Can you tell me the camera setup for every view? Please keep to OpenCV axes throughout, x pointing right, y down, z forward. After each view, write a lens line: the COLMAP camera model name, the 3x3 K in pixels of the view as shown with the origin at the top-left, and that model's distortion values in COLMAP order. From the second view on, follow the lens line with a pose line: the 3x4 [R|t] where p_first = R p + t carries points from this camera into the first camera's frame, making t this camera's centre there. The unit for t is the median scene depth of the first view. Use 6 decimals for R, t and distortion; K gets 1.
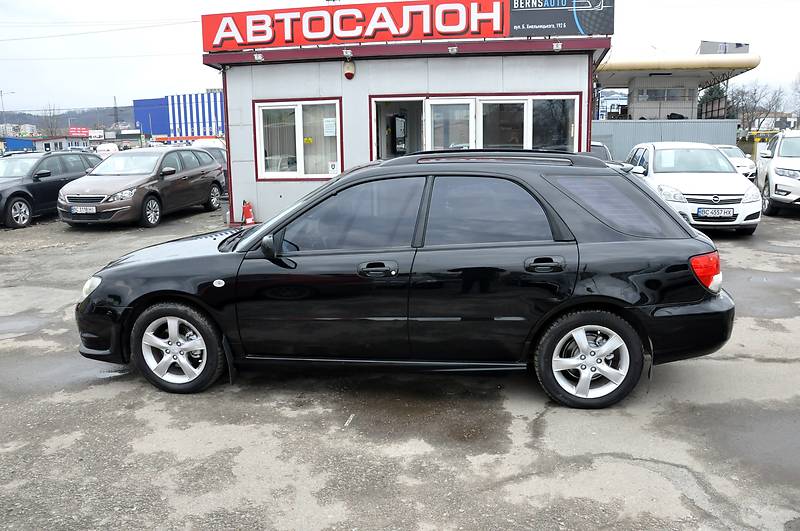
lens RADIAL K [[621.5, 0, 402.4], [0, 621.5, 266.6], [0, 0, 1]] dist [-0.156813, 0.116762]
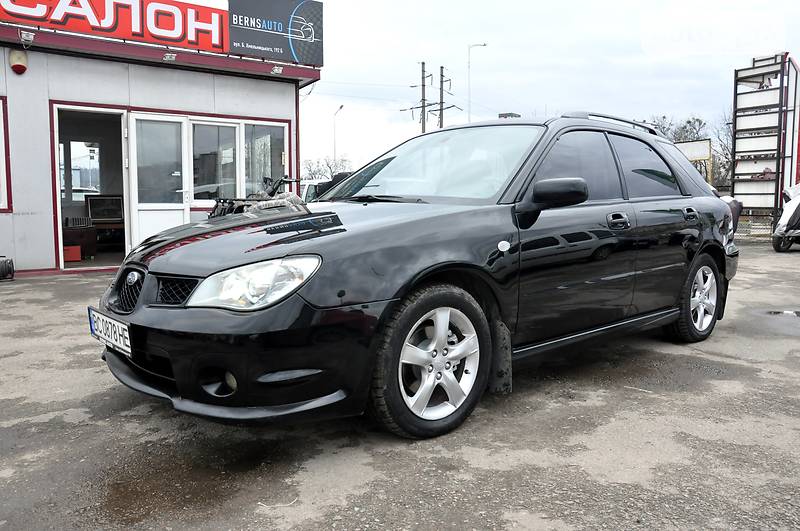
lens RADIAL K [[621.5, 0, 402.5], [0, 621.5, 267.3], [0, 0, 1]] dist [-0.156813, 0.116762]
pose [[0.660694, -0.056056, 0.748559, -0.870419], [0.143219, 0.988303, -0.052398, 0.068864], [-0.736866, 0.141827, 0.660994, 0.603098]]
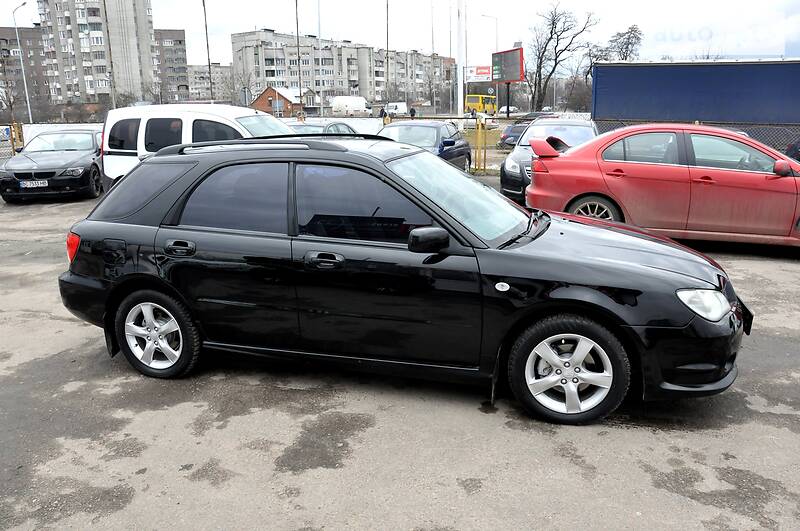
lens RADIAL K [[621.5, 0, 400.3], [0, 621.5, 267.9], [0, 0, 1]] dist [-0.156813, 0.116762]
pose [[-0.986329, 0.000508, 0.164786, -0.237435], [0.073364, 0.896778, 0.436356, -0.456616], [-0.147555, 0.442480, -0.884556, 2.126480]]
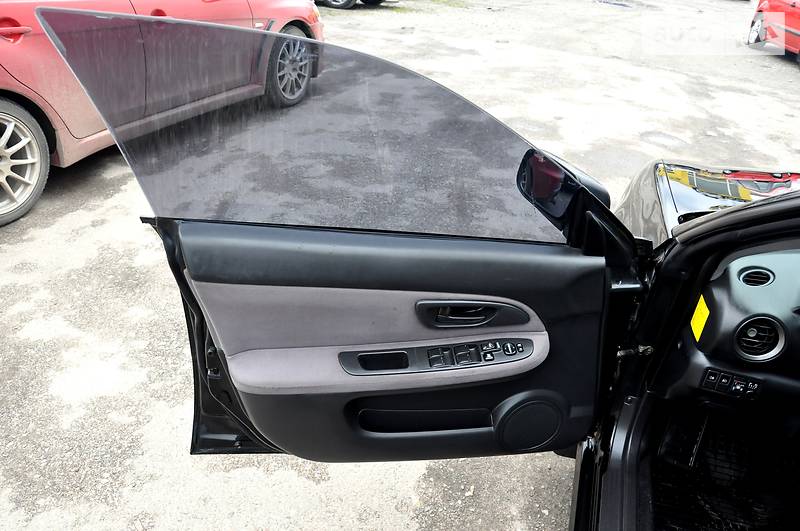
lens RADIAL K [[621.5, 0, 400.4], [0, 621.5, 267.9], [0, 0, 1]] dist [-0.156813, 0.116762]
pose [[-0.192162, 0.498230, -0.845483, 0.082666], [-0.275068, 0.799659, 0.533744, -0.145923], [0.942025, 0.335131, -0.016617, 0.837993]]
